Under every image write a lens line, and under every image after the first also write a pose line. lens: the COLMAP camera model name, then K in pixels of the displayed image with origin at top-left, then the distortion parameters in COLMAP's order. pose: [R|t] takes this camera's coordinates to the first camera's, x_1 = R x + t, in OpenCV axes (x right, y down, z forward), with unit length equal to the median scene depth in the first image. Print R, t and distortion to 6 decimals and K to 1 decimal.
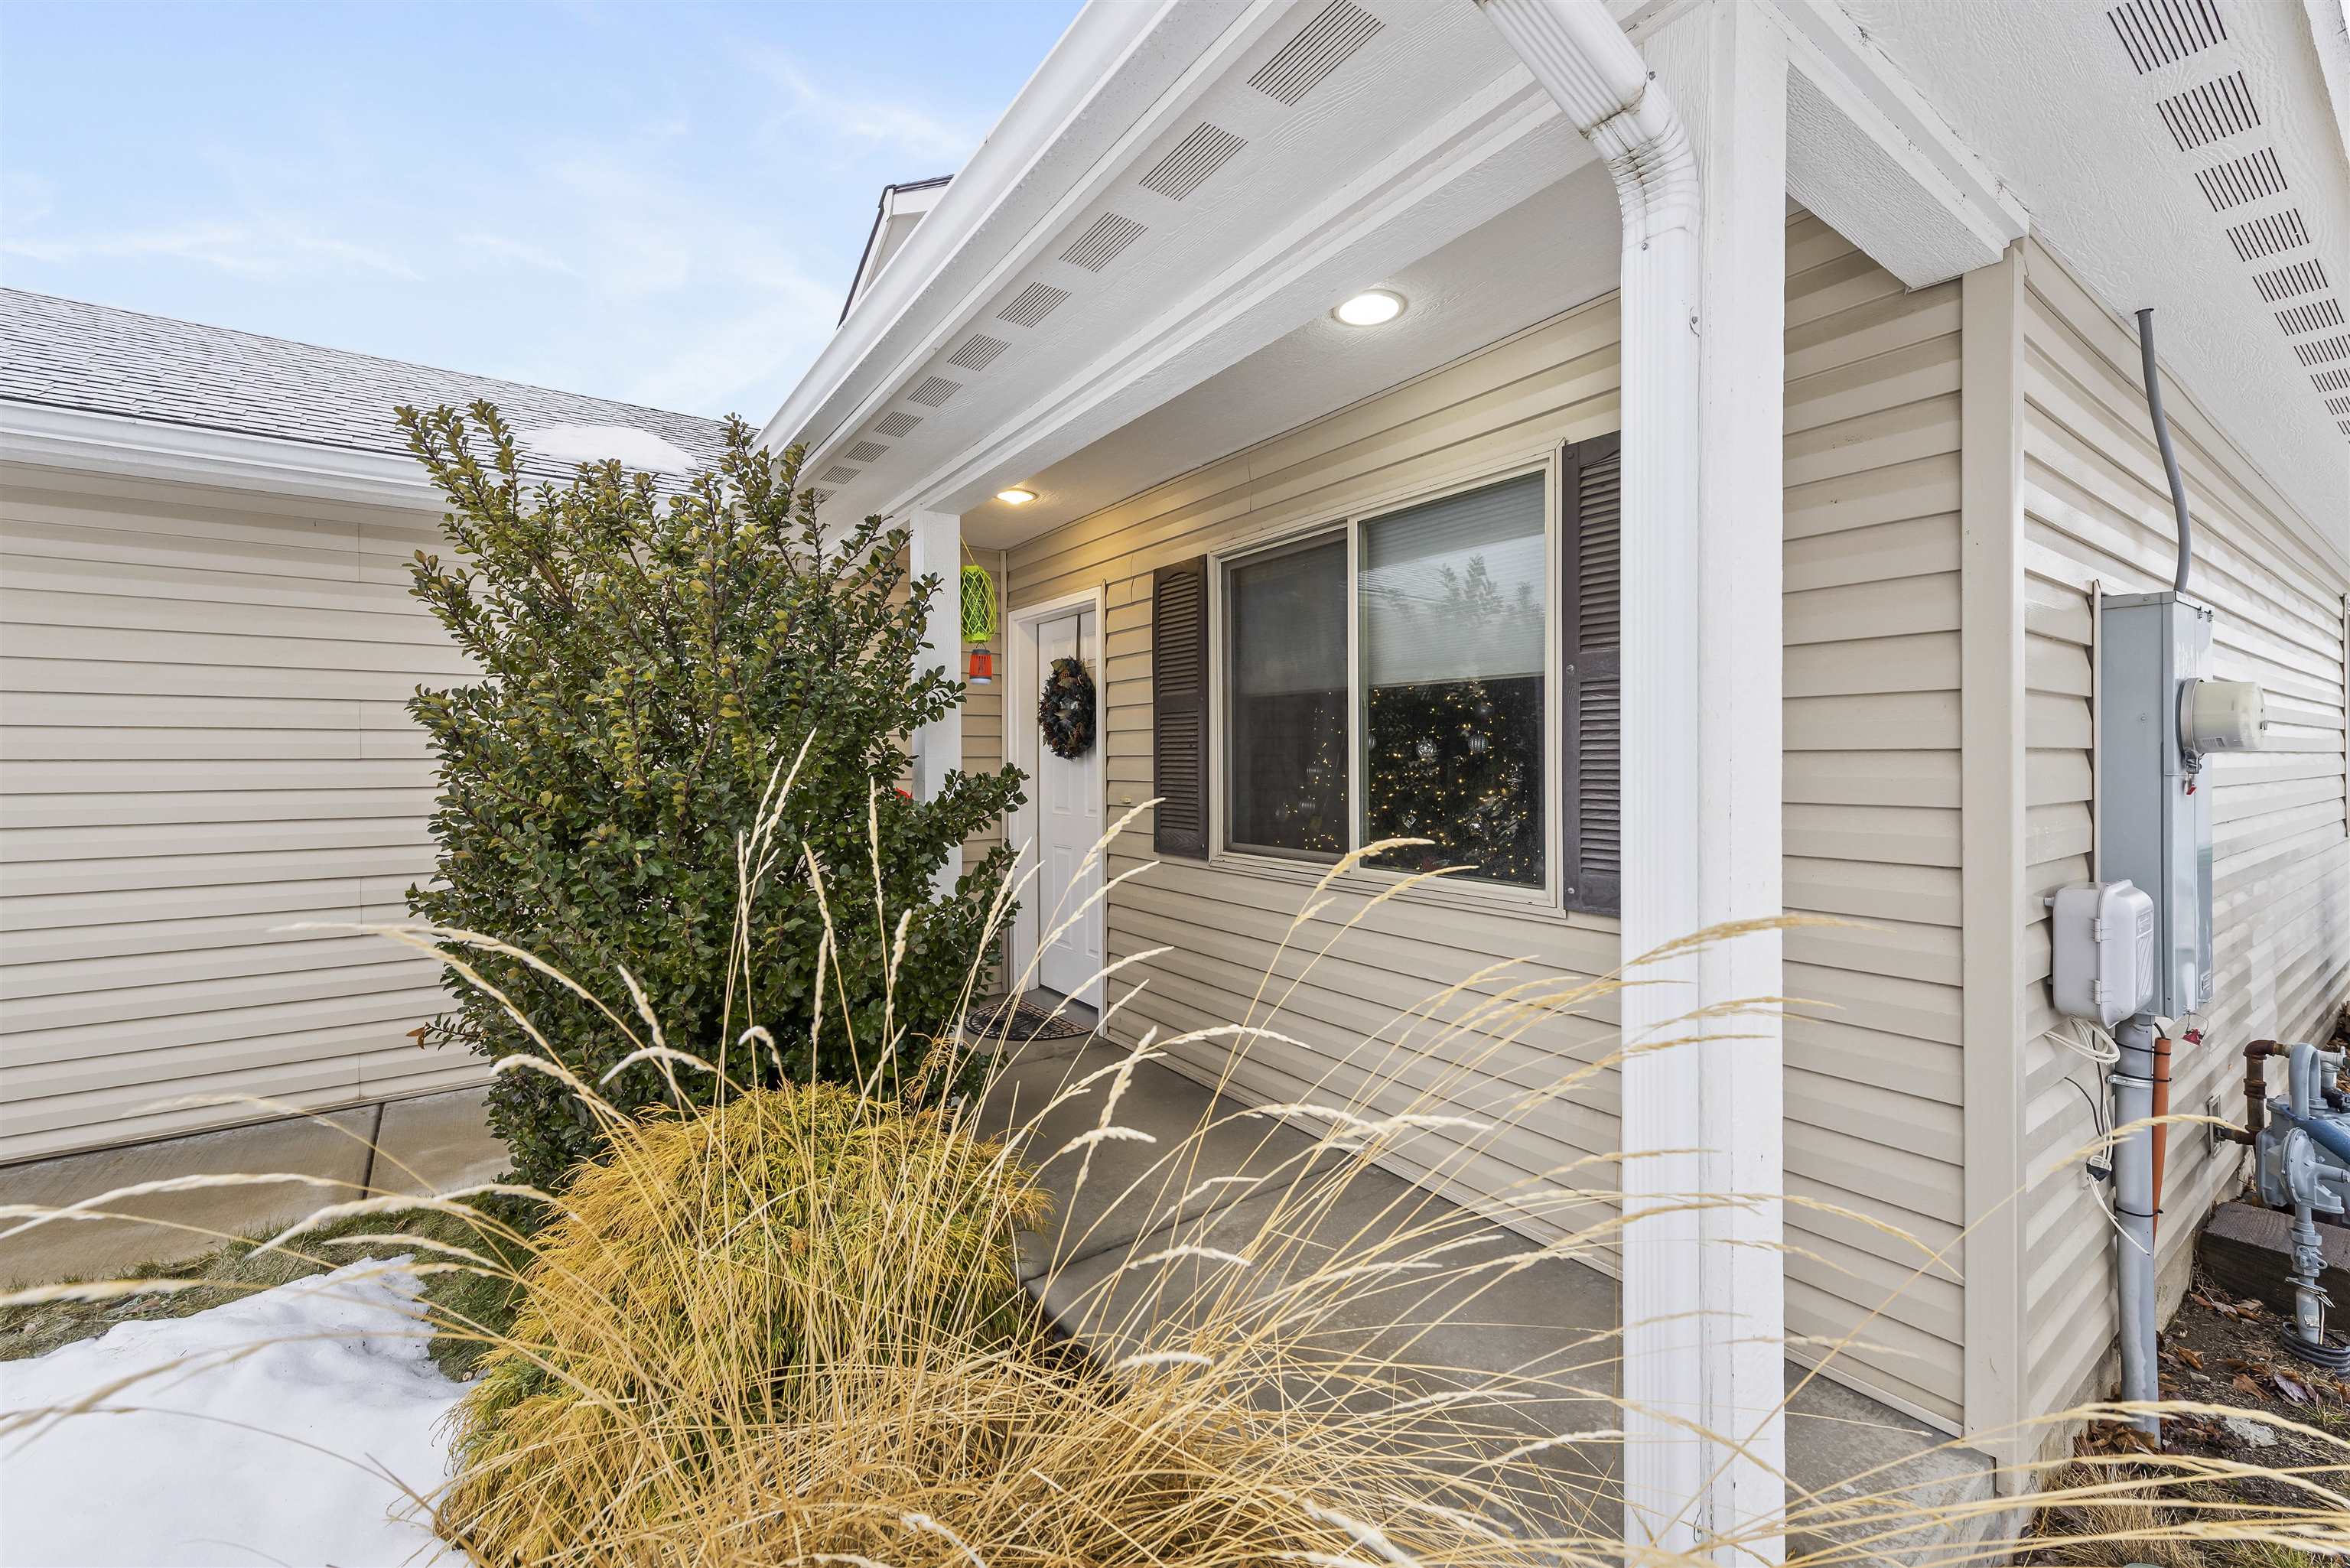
lens RADIAL K [[948.8, 0, 1176.9], [0, 948.8, 767.8], [0, 0, 1]] dist [0.012134, -0.004051]
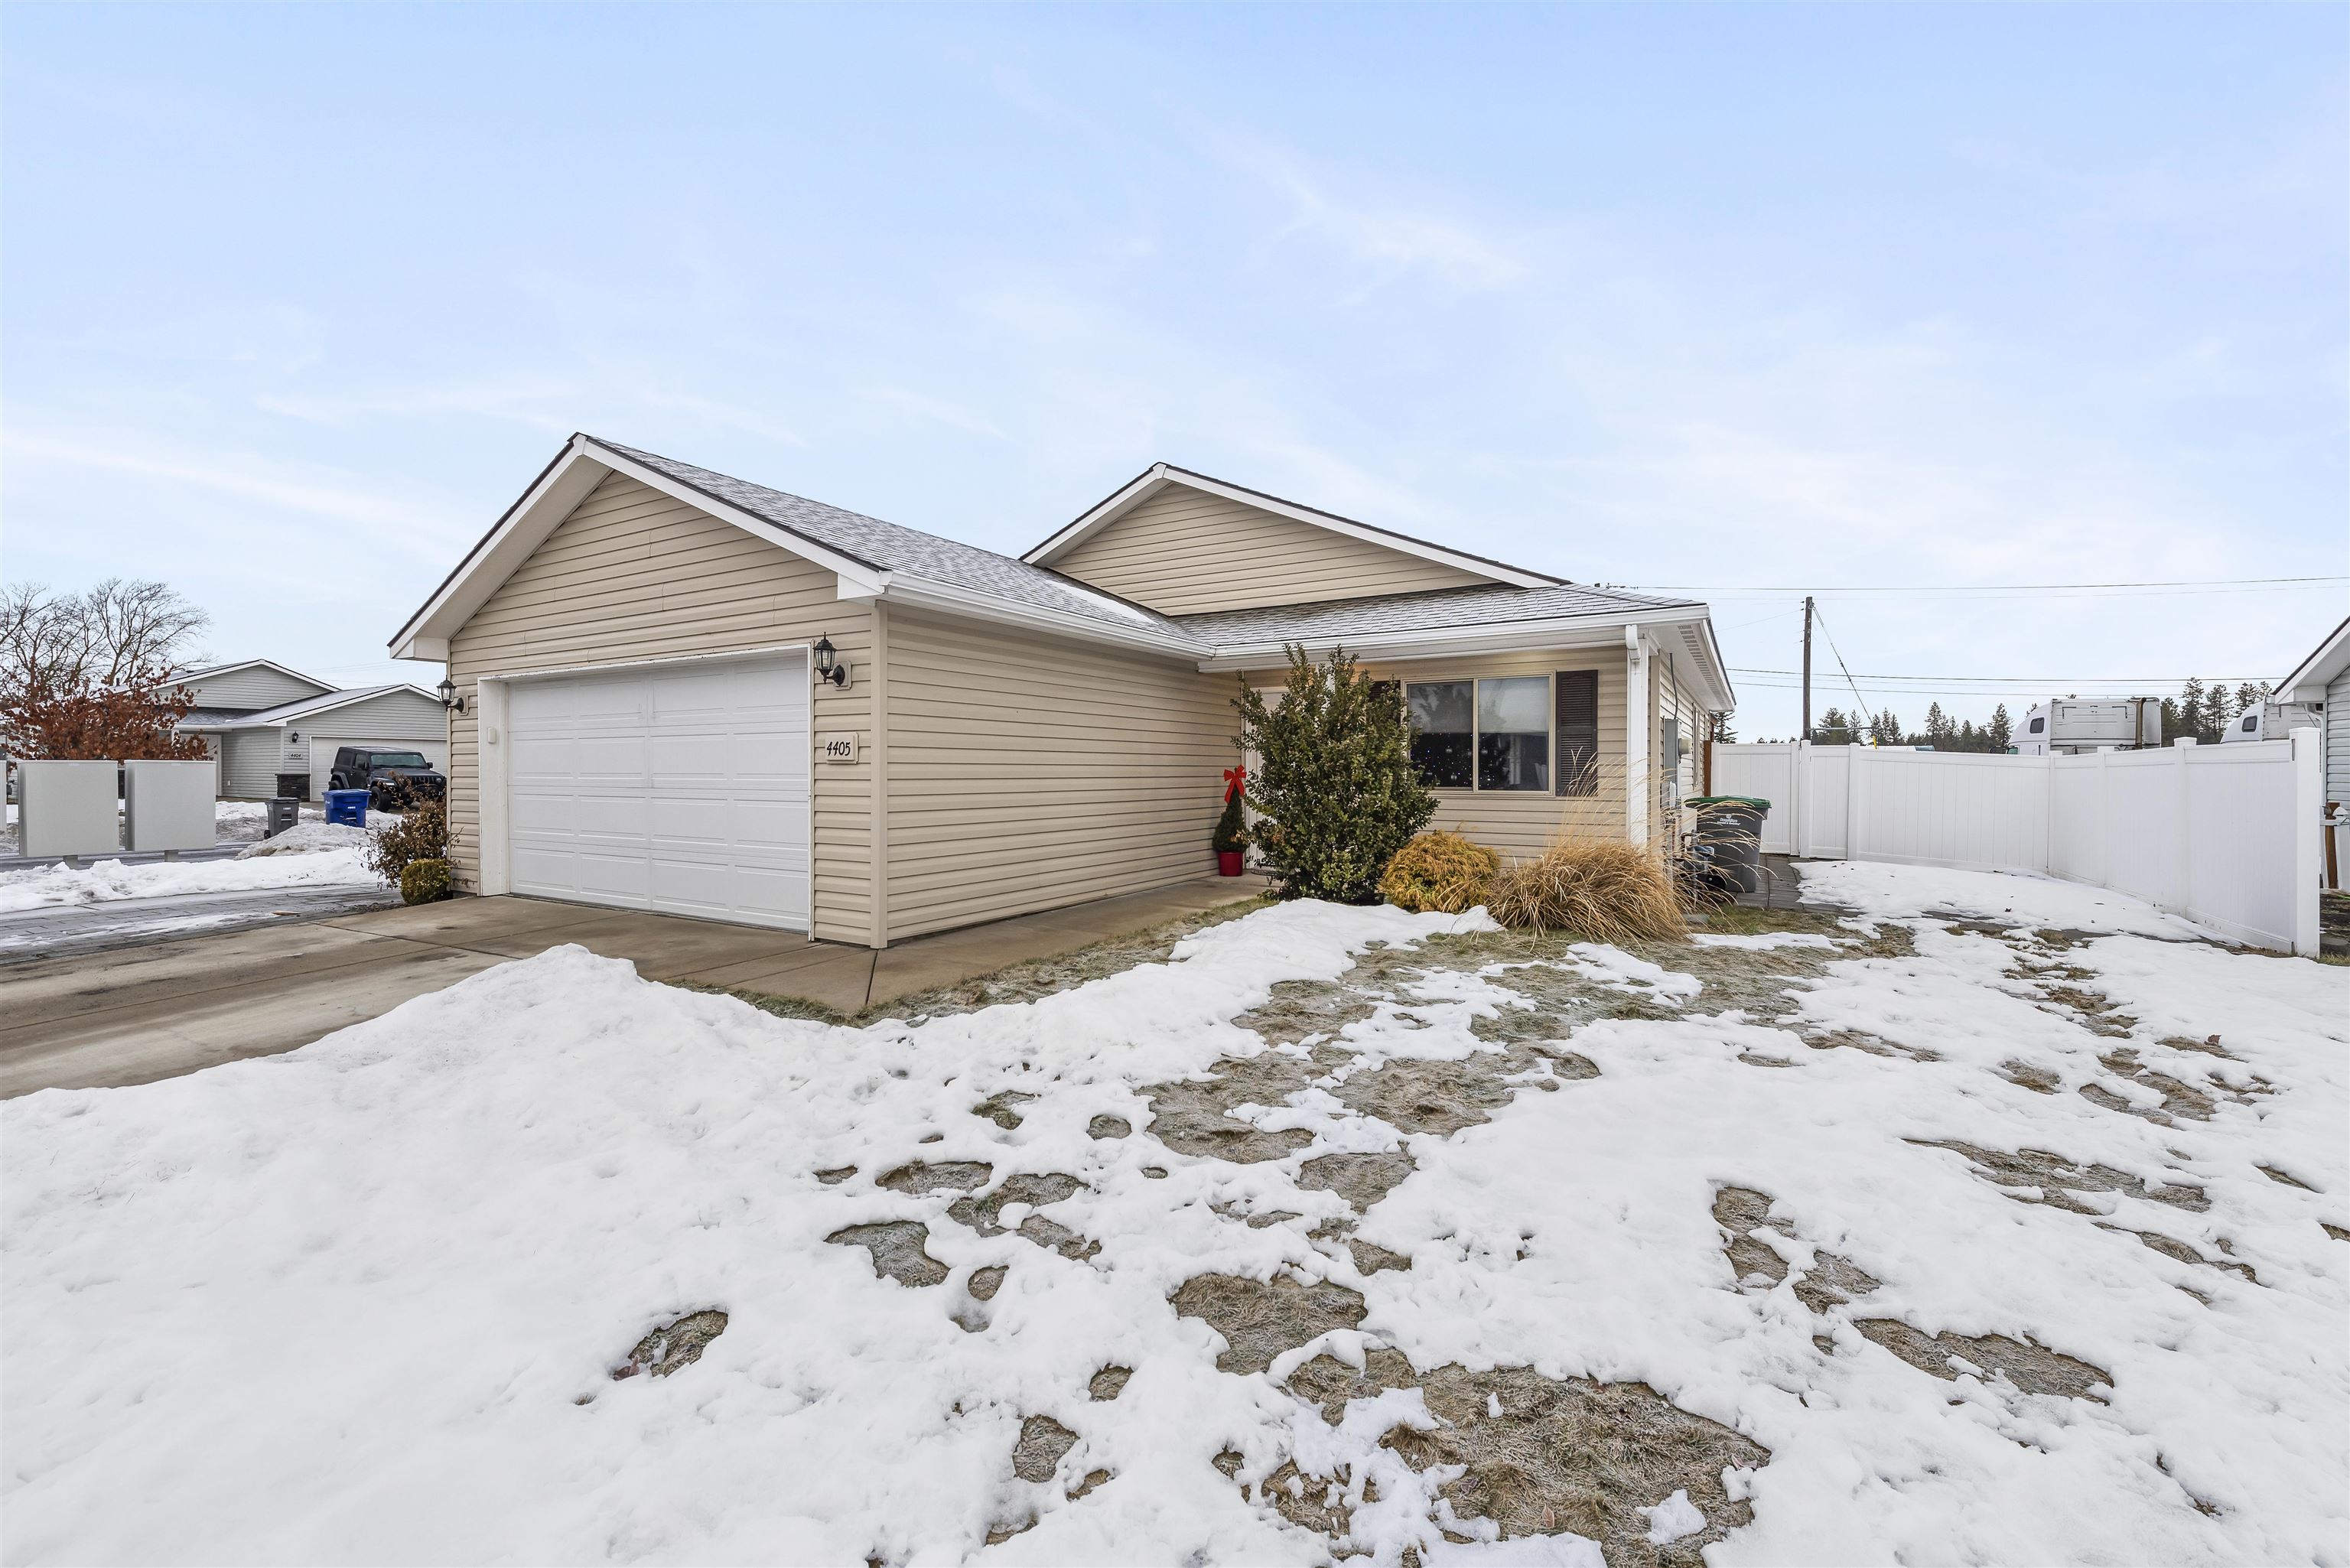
lens RADIAL K [[948.8, 0, 1214.3], [0, 948.8, 770.6], [0, 0, 1]] dist [0.012134, -0.004051]
pose [[0.904129, 0.004973, 0.427230, -1.488528], [-0.003520, 0.999985, -0.004191, 0.040887], [-0.427245, 0.002285, 0.904133, -1.152642]]
